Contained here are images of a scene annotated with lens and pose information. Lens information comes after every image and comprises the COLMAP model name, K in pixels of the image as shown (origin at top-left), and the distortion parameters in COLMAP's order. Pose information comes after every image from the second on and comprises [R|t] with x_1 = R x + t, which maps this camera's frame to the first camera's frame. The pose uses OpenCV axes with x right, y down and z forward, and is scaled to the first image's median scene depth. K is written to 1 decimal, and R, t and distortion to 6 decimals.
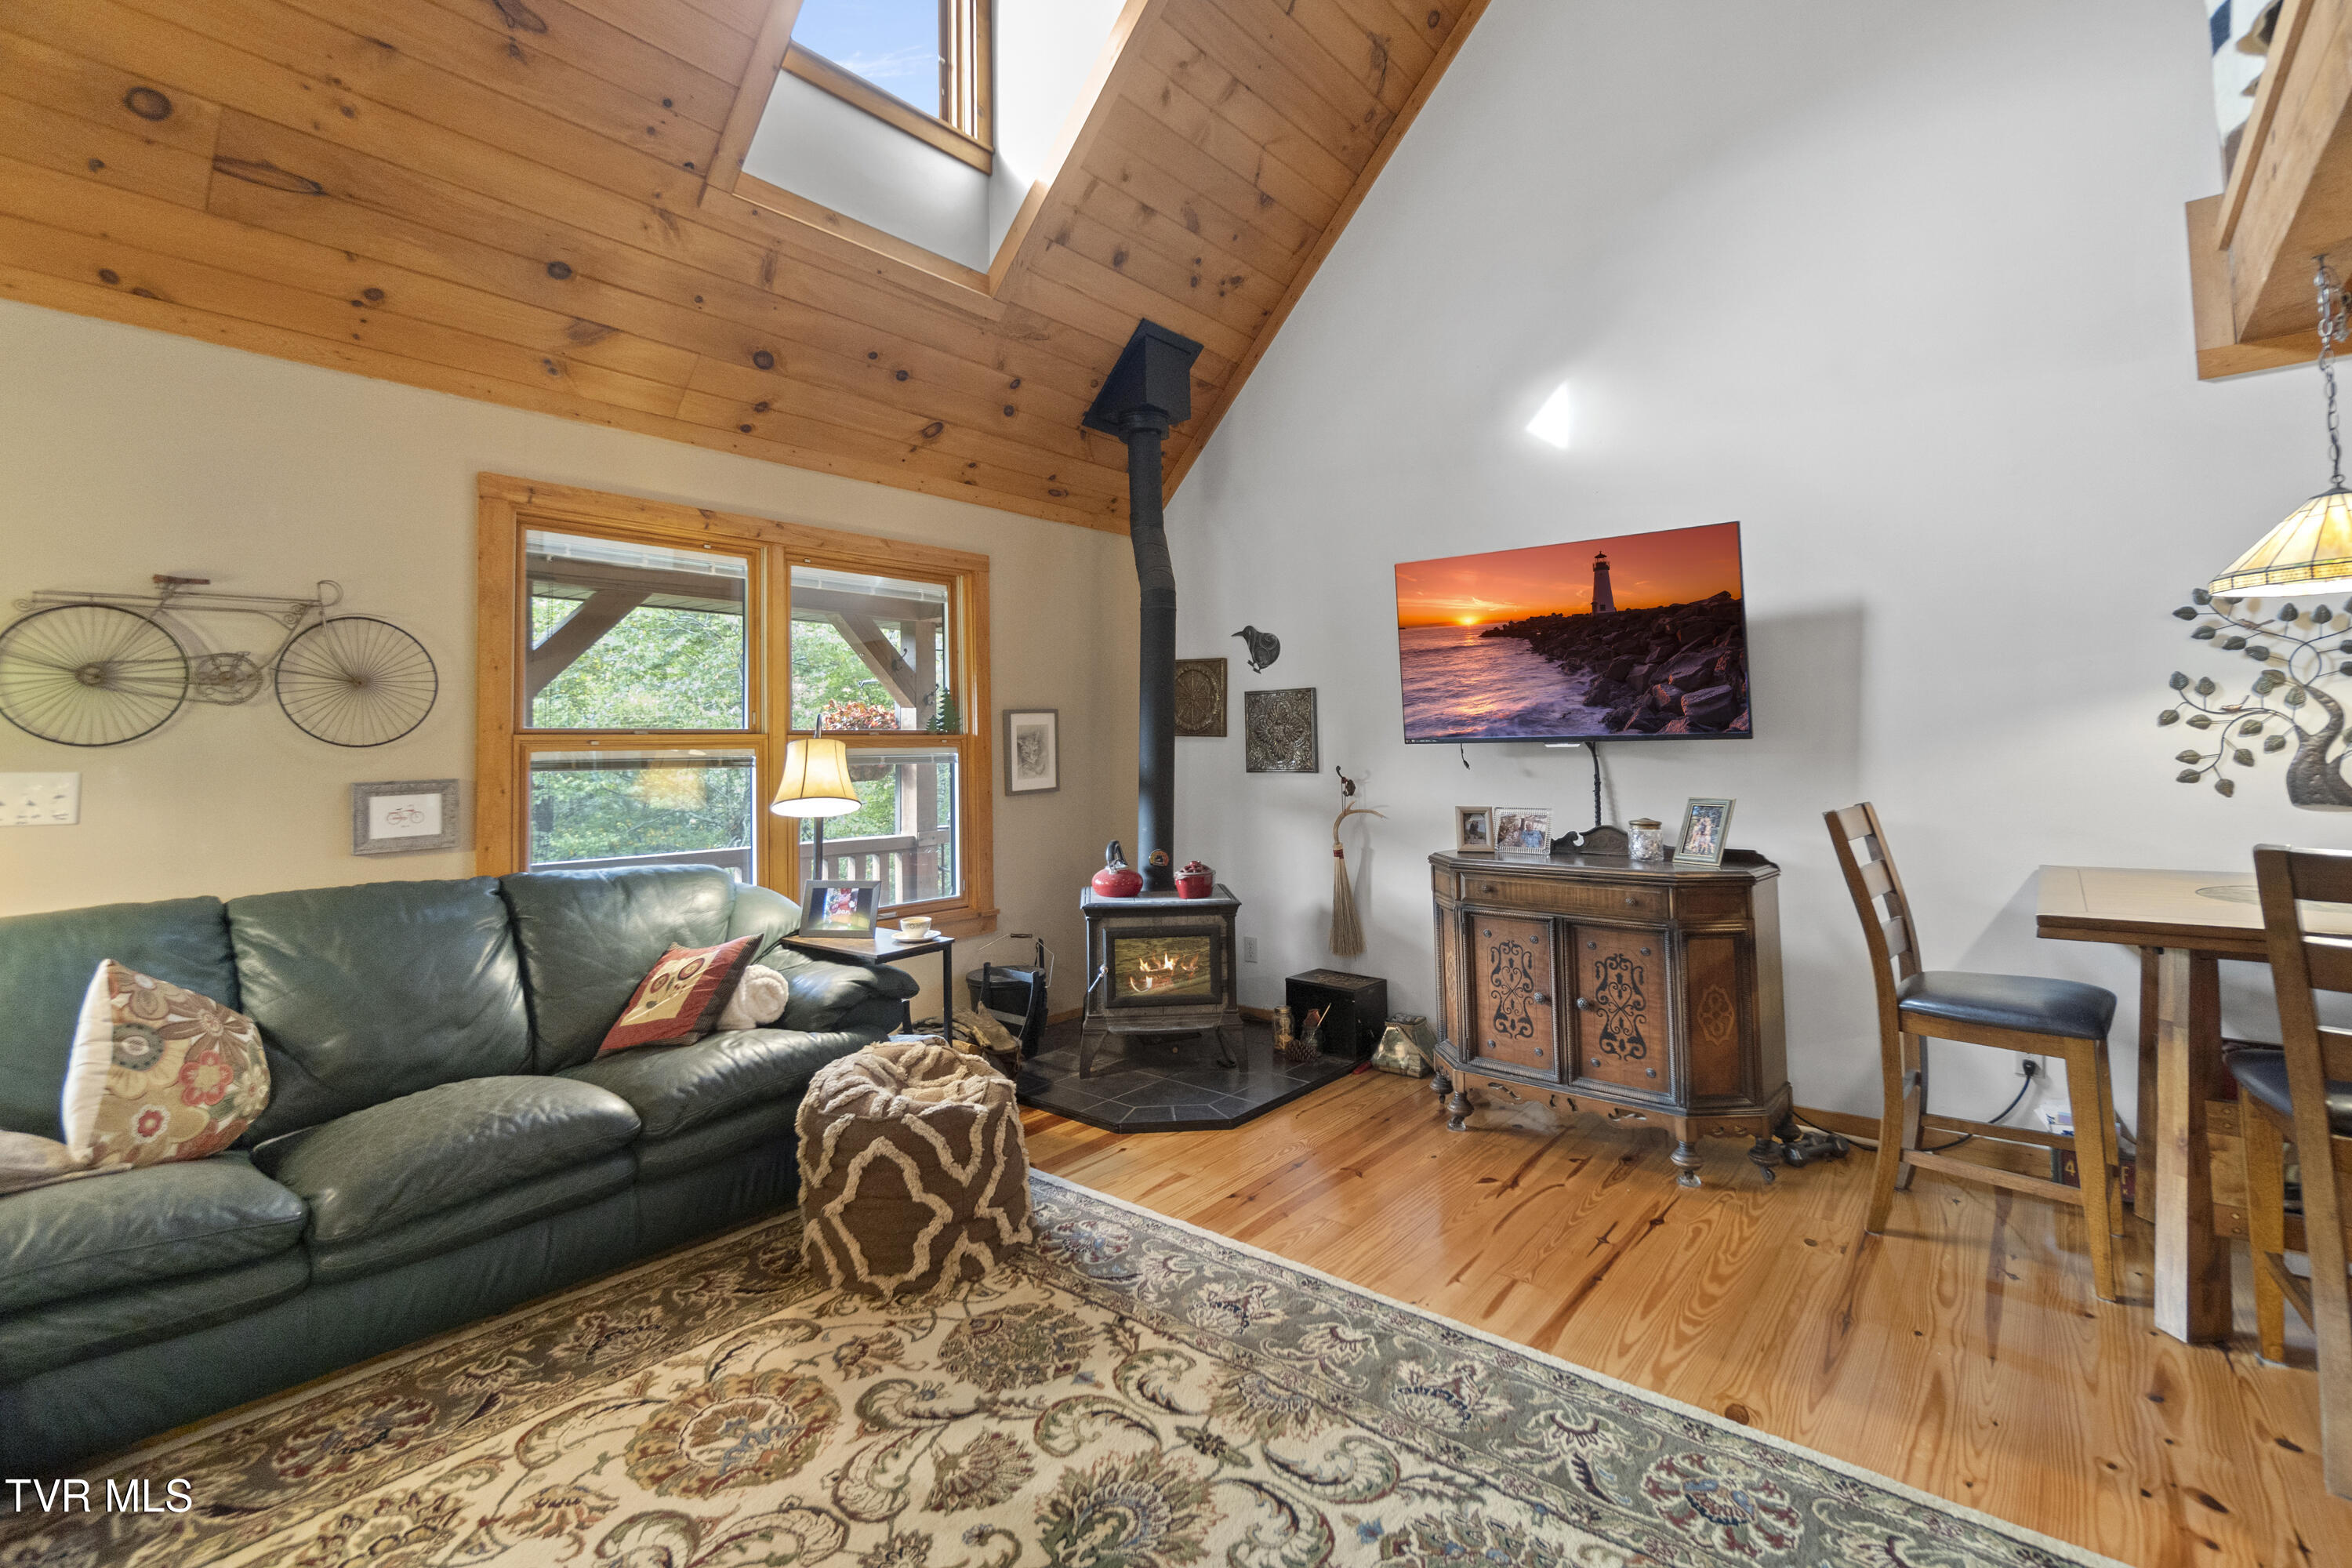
lens RADIAL K [[1027.3, 0, 1200.5], [0, 1027.3, 707.4], [0, 0, 1]] dist [-0.007151, 0.002304]
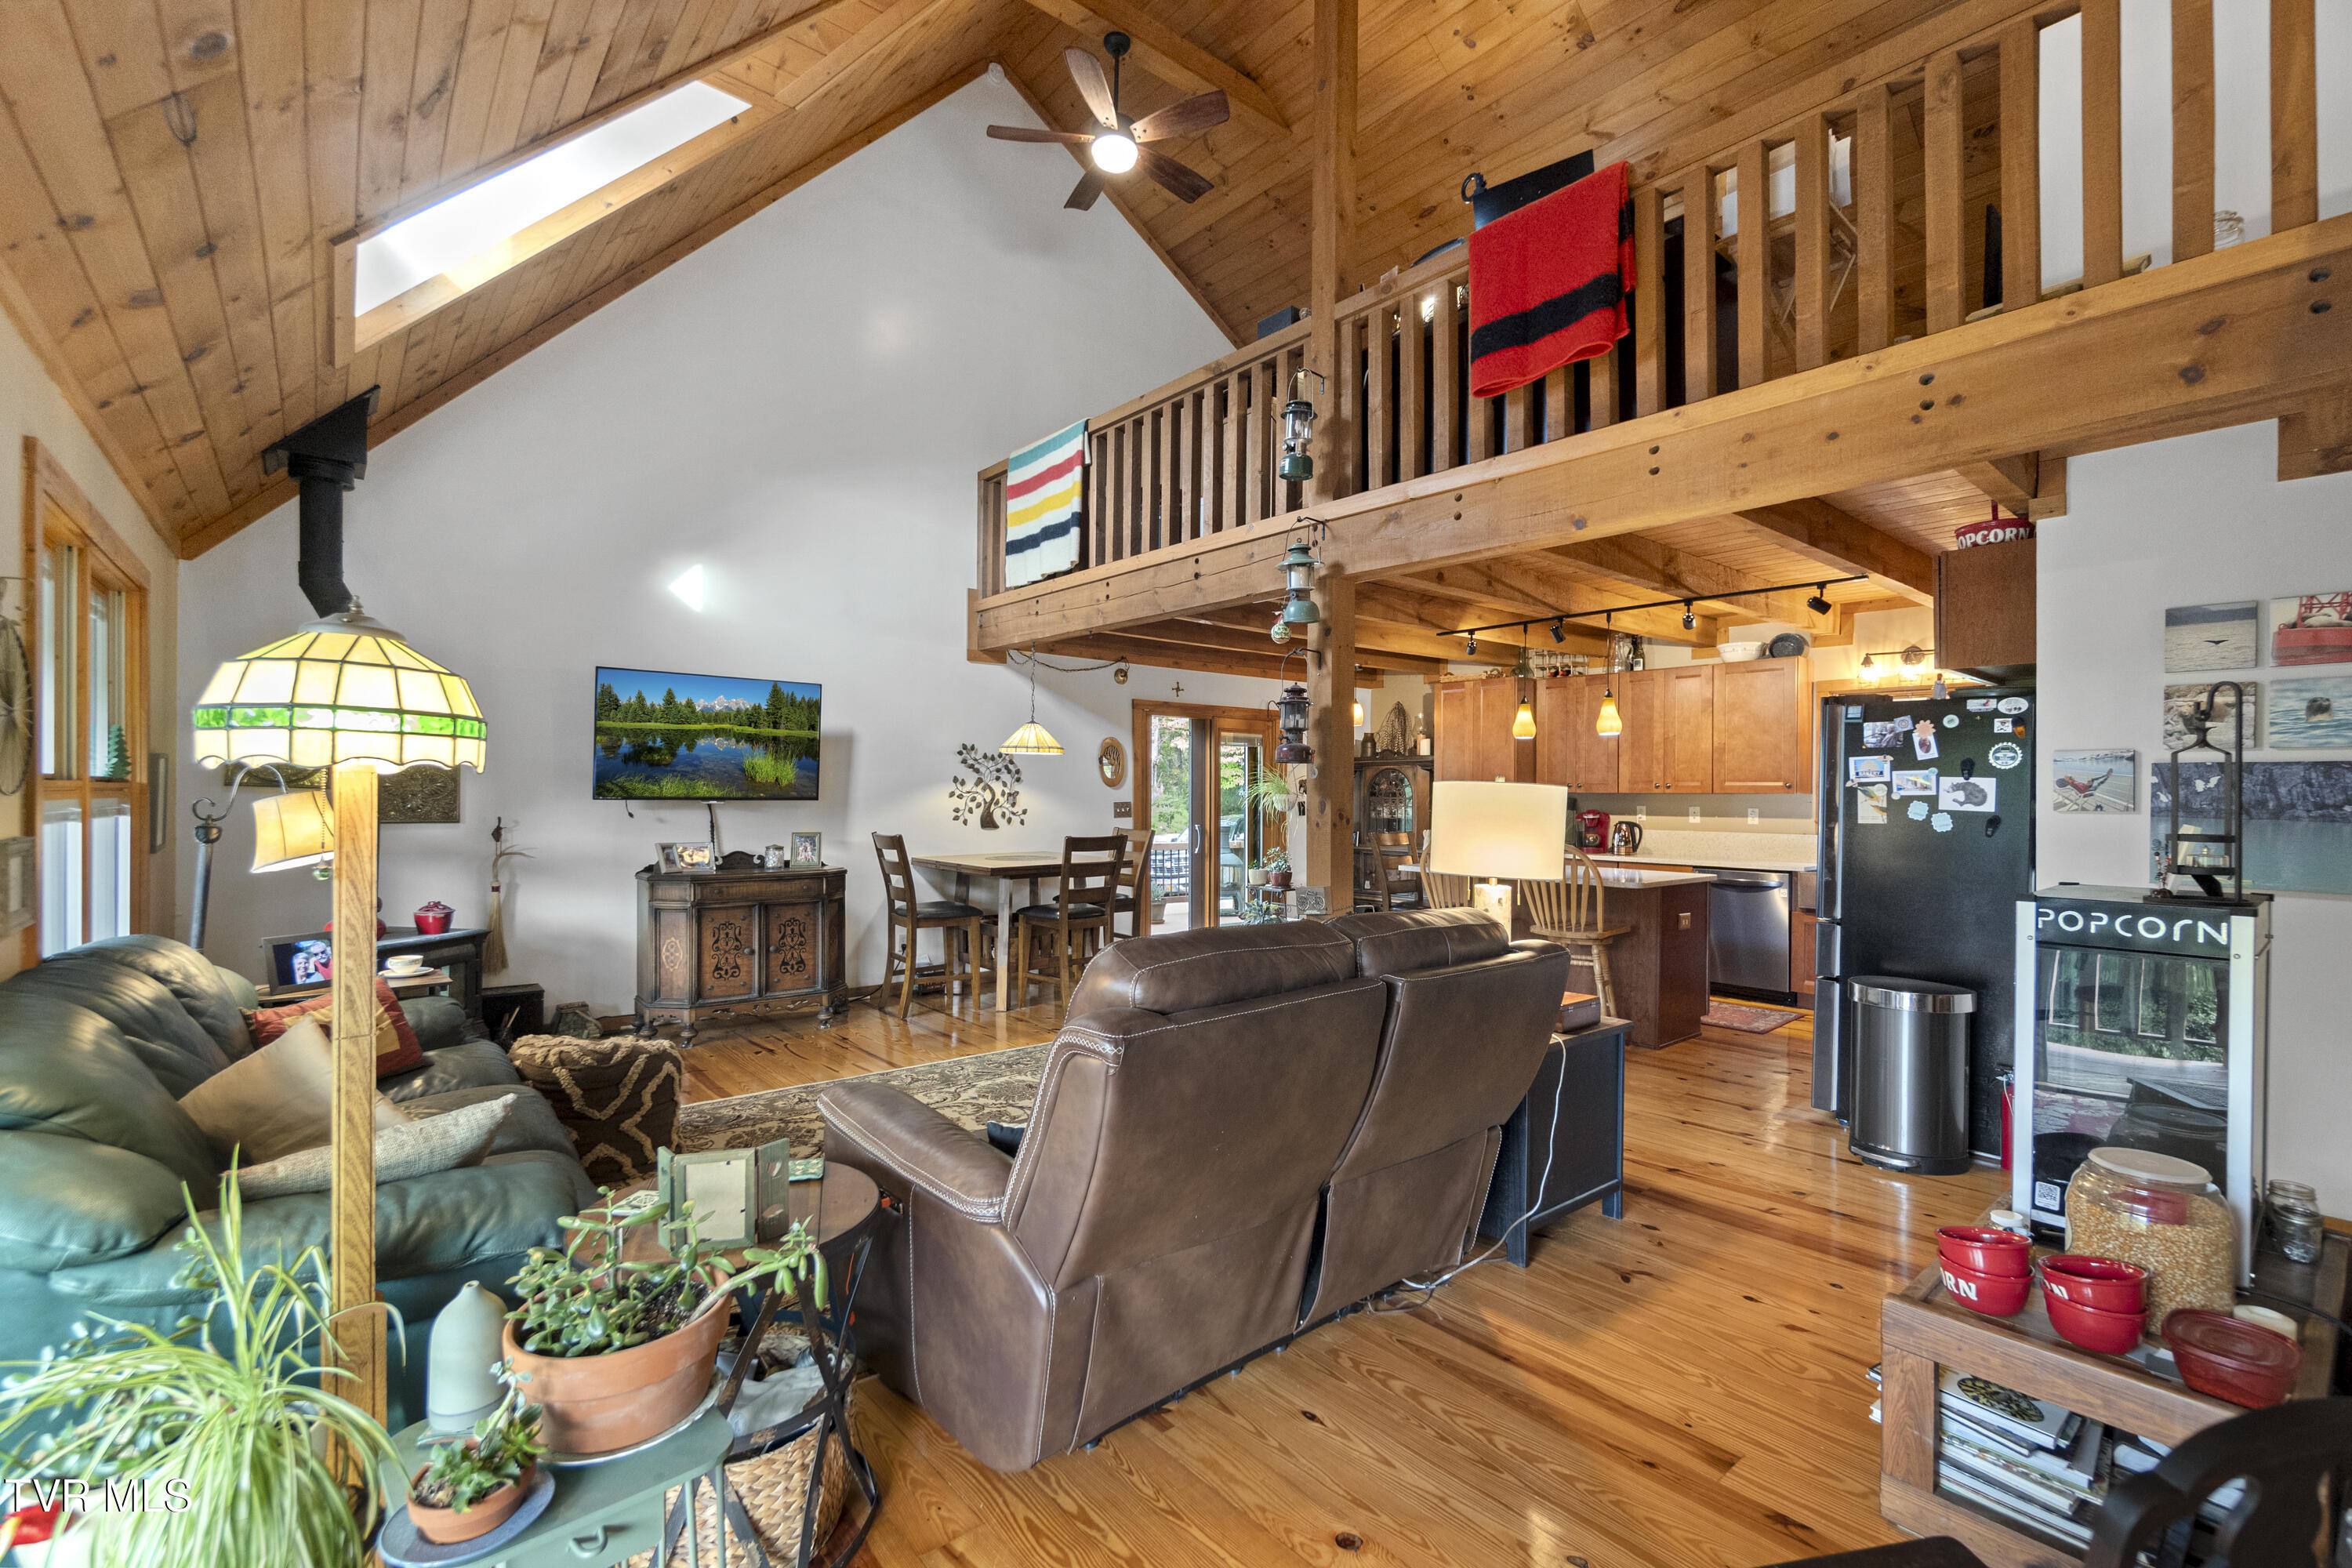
lens RADIAL K [[1027.3, 0, 1172.7], [0, 1027.3, 792.4], [0, 0, 1]] dist [-0.007151, 0.002304]
pose [[0.190031, 0.017407, 0.981624, -1.436743], [-0.048862, 0.998771, -0.008252, 0.000705], [-0.980561, -0.046396, 0.190648, 0.006558]]
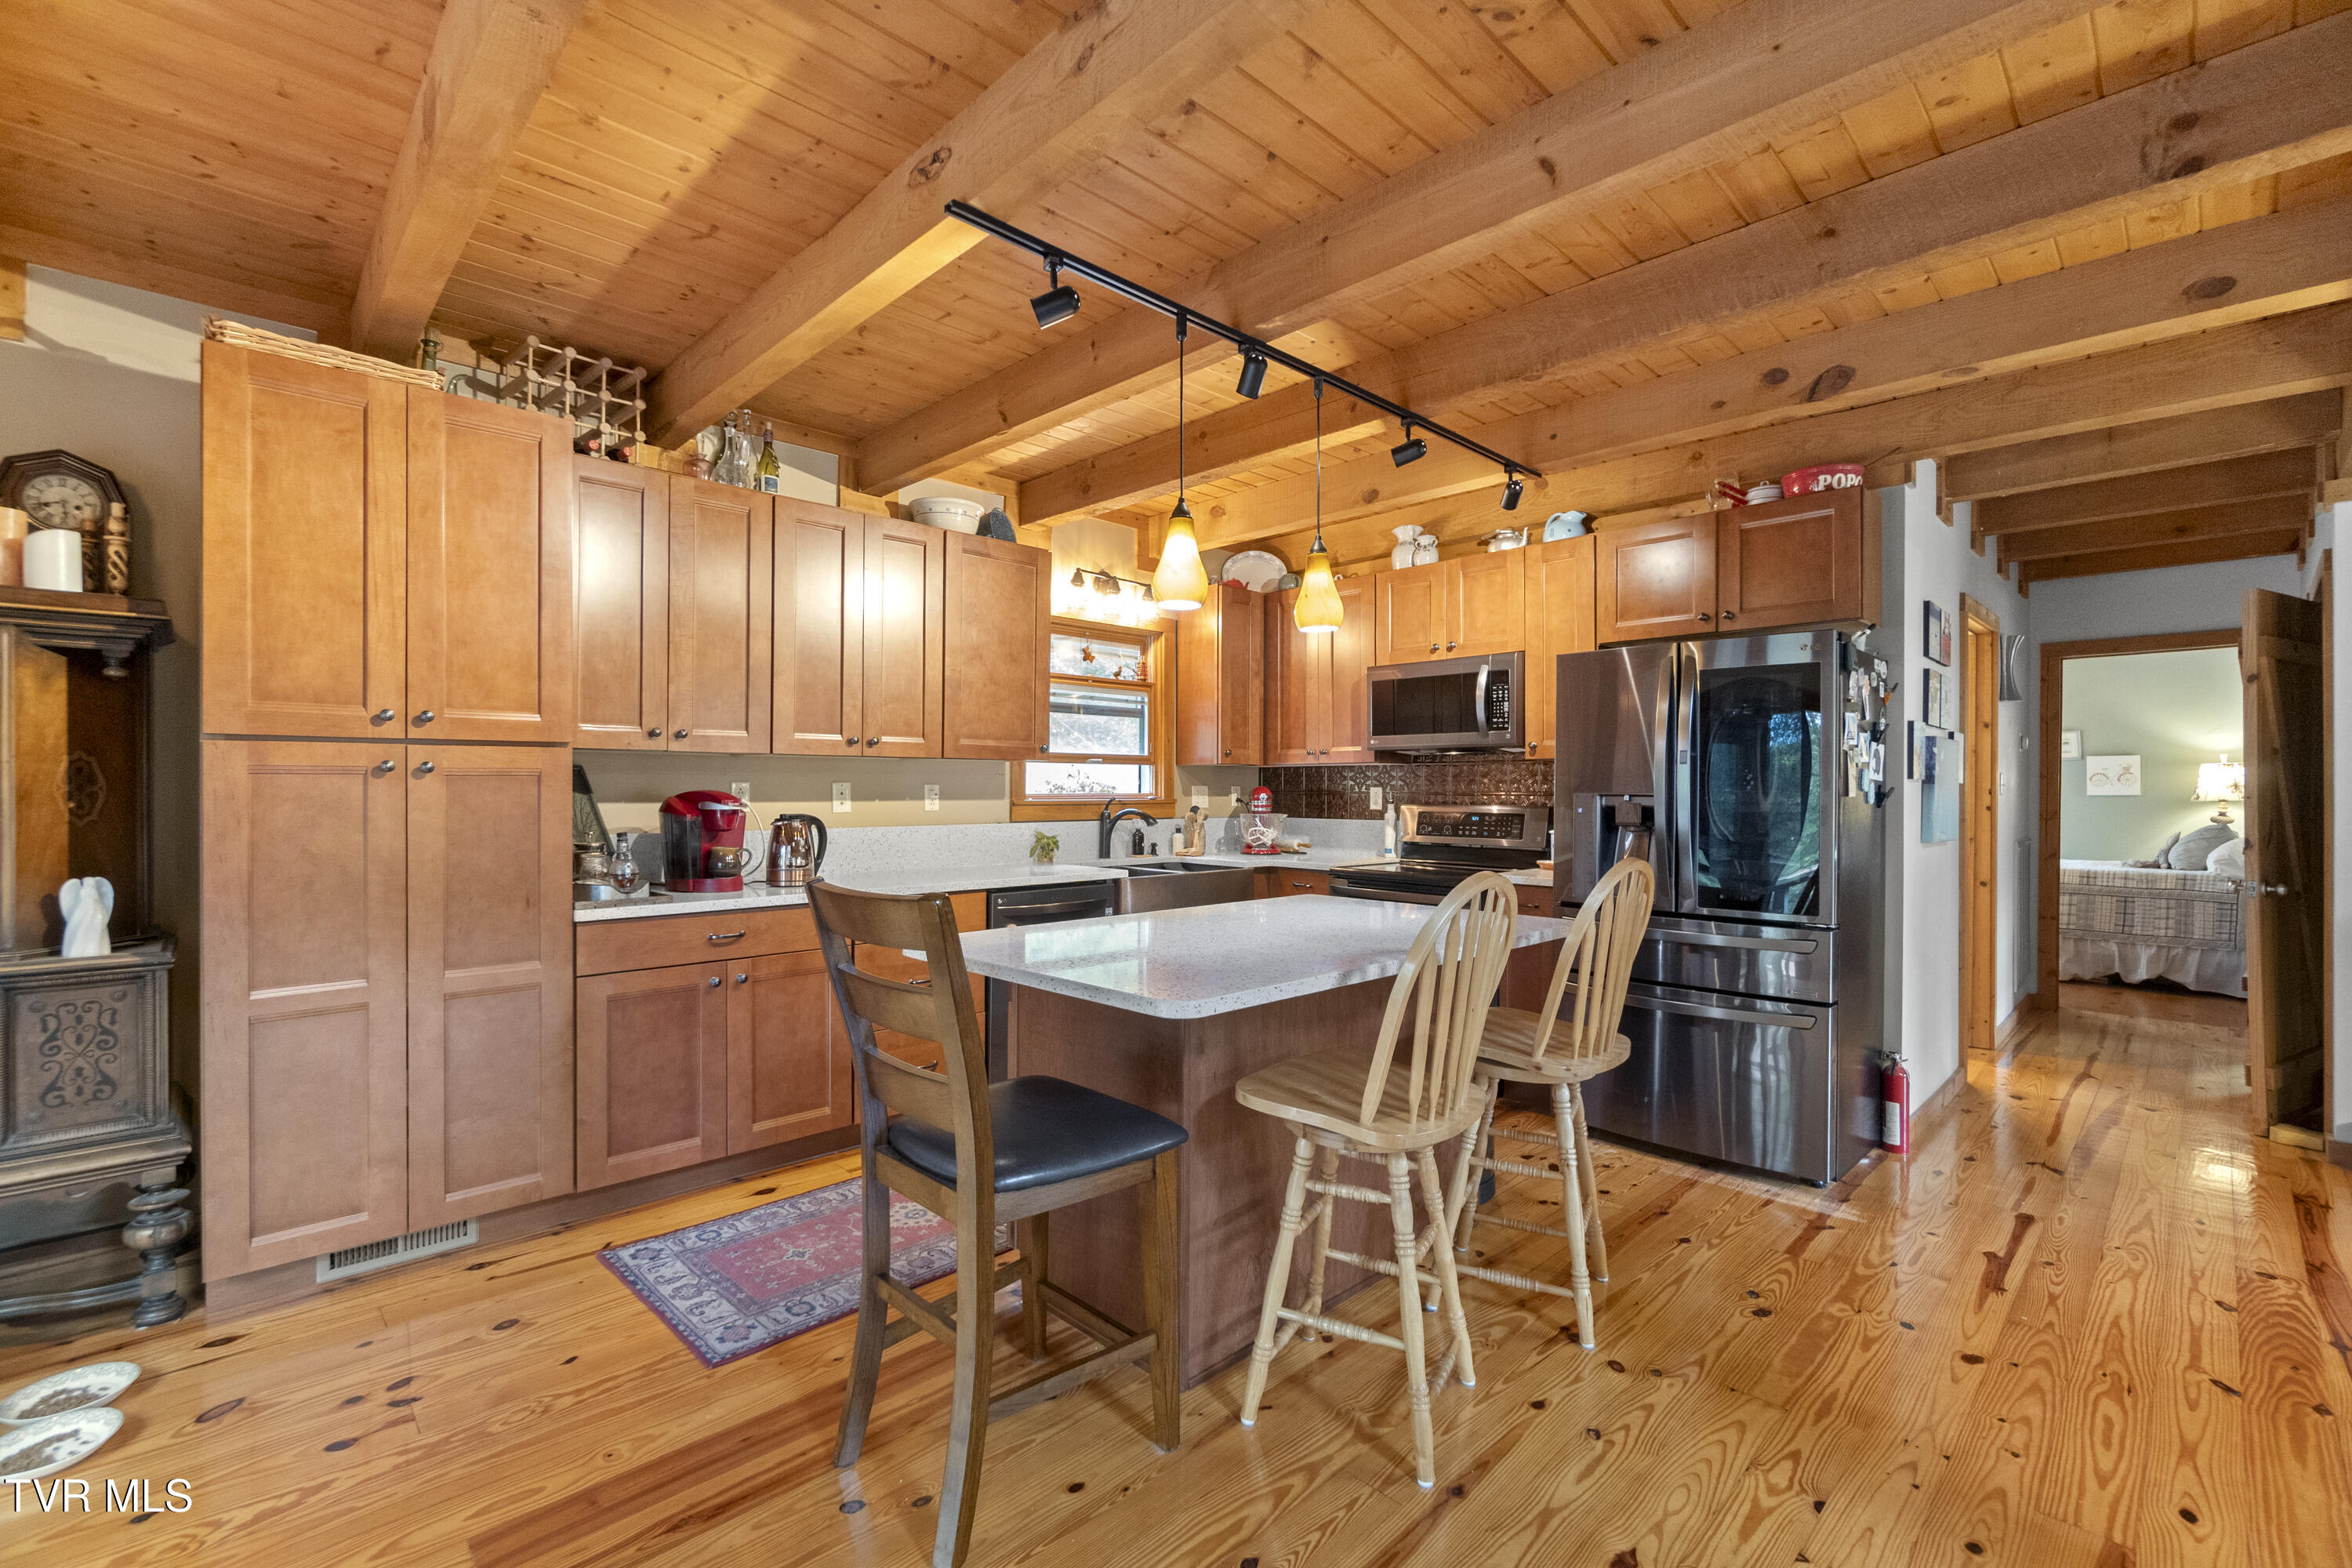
lens RADIAL K [[1027.3, 0, 1180.6], [0, 1027.3, 793.7], [0, 0, 1]] dist [-0.007151, 0.002304]
pose [[-0.992602, 0.007102, 0.121203, 0.895634], [0.003526, 0.999553, -0.029694, 0.012201], [-0.121360, -0.029047, -0.992183, 0.588571]]
